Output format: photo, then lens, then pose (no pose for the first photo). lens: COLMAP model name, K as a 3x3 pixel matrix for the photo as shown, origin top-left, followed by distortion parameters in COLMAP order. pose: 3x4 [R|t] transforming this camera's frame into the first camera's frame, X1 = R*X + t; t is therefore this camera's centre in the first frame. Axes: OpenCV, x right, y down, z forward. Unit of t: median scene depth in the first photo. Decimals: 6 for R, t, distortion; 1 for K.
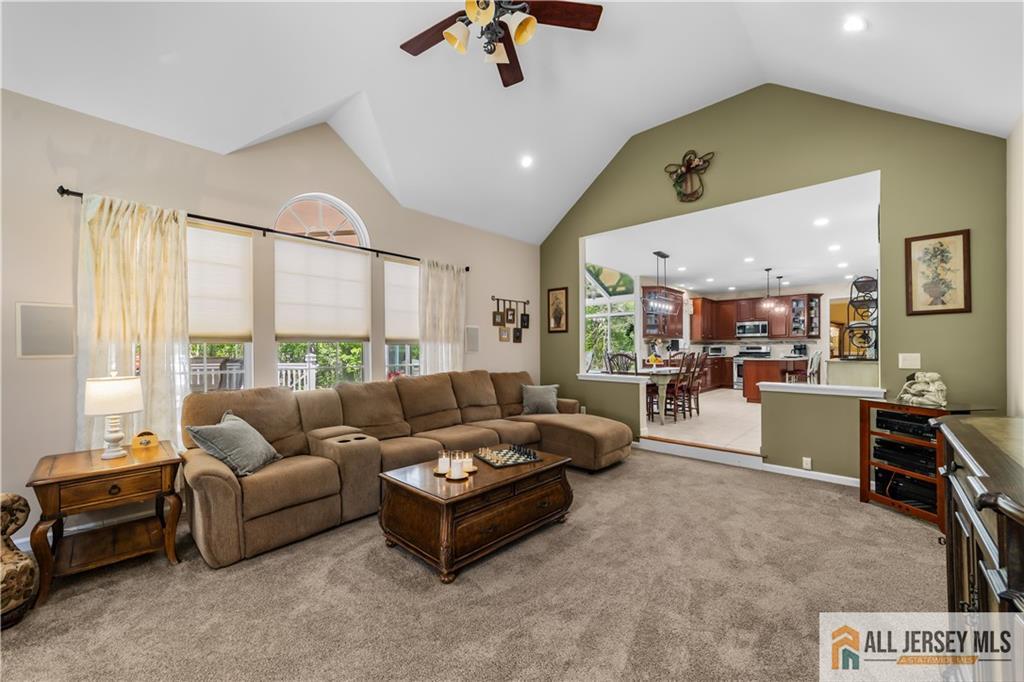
lens RADIAL K [[401.9, 0, 506.8], [0, 401.9, 348.3], [0, 0, 1]] dist [-0.001882, -0.000135]
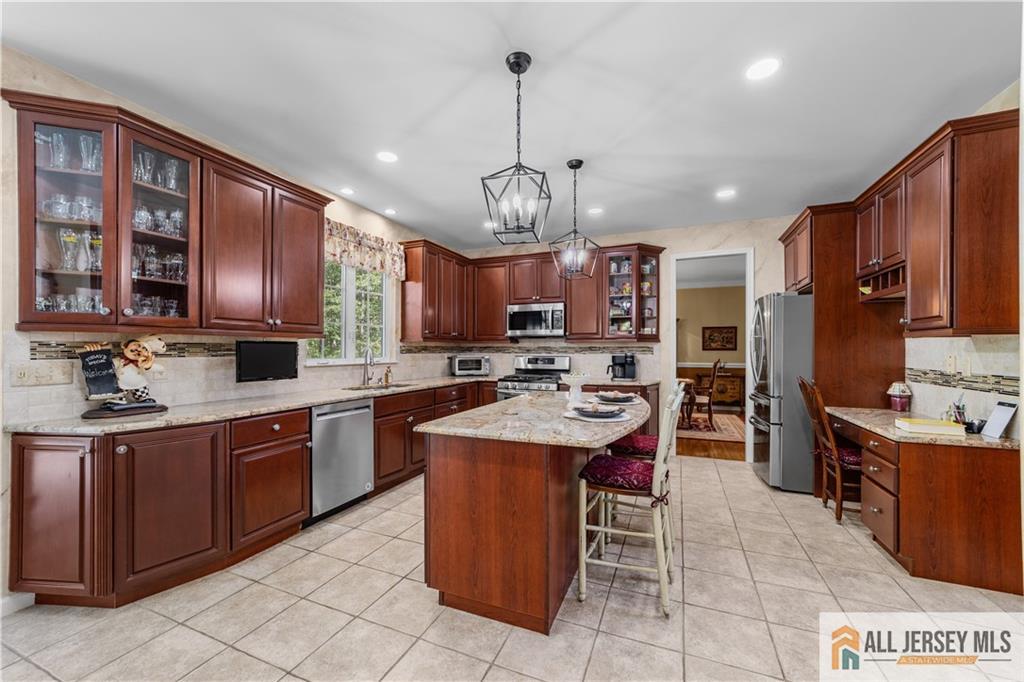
lens RADIAL K [[401.9, 0, 506.8], [0, 401.9, 348.3], [0, 0, 1]] dist [-0.001882, -0.000135]
pose [[0.938904, 0.001880, 0.344174, 0.433783], [-0.002670, 0.999995, 0.001824, -0.016657], [-0.344169, -0.002631, 0.938904, 0.596120]]
